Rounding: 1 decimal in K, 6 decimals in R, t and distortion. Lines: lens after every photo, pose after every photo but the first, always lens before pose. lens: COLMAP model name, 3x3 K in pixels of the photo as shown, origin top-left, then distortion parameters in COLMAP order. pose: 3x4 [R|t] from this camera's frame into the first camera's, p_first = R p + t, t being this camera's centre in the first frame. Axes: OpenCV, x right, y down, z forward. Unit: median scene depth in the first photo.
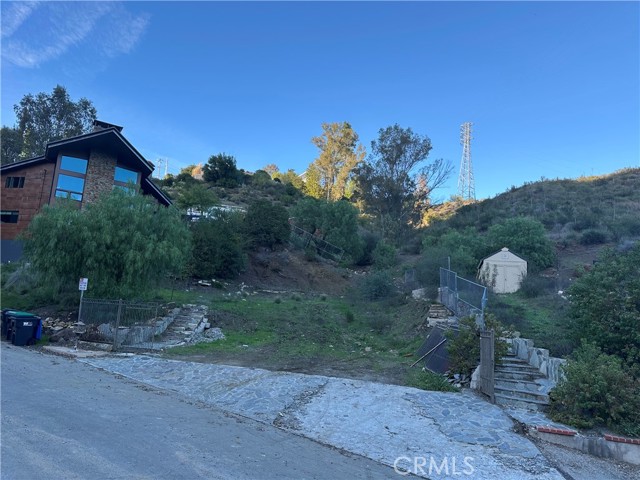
lens RADIAL K [[460.2, 0, 317.9], [0, 460.2, 227.8], [0, 0, 1]] dist [0.083041, -0.058970]
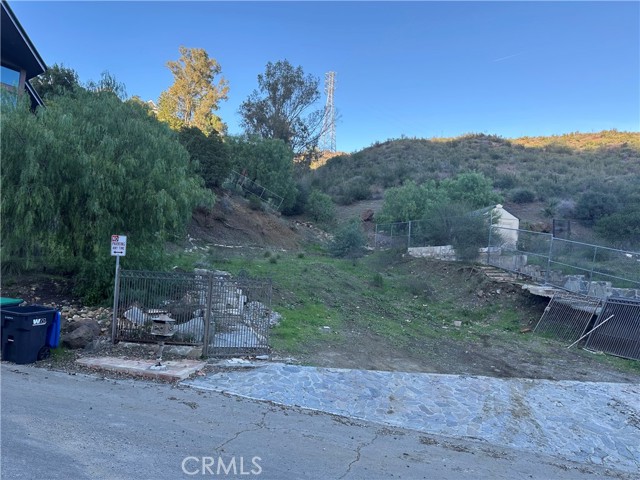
lens RADIAL K [[460.5, 0, 317.6], [0, 460.5, 231.9], [0, 0, 1]] dist [0.086665, -0.064259]
pose [[0.924585, 0.016637, 0.380613, -0.126981], [-0.064131, 0.991586, 0.112445, 0.005902], [-0.375540, -0.128374, 0.917872, 0.098448]]
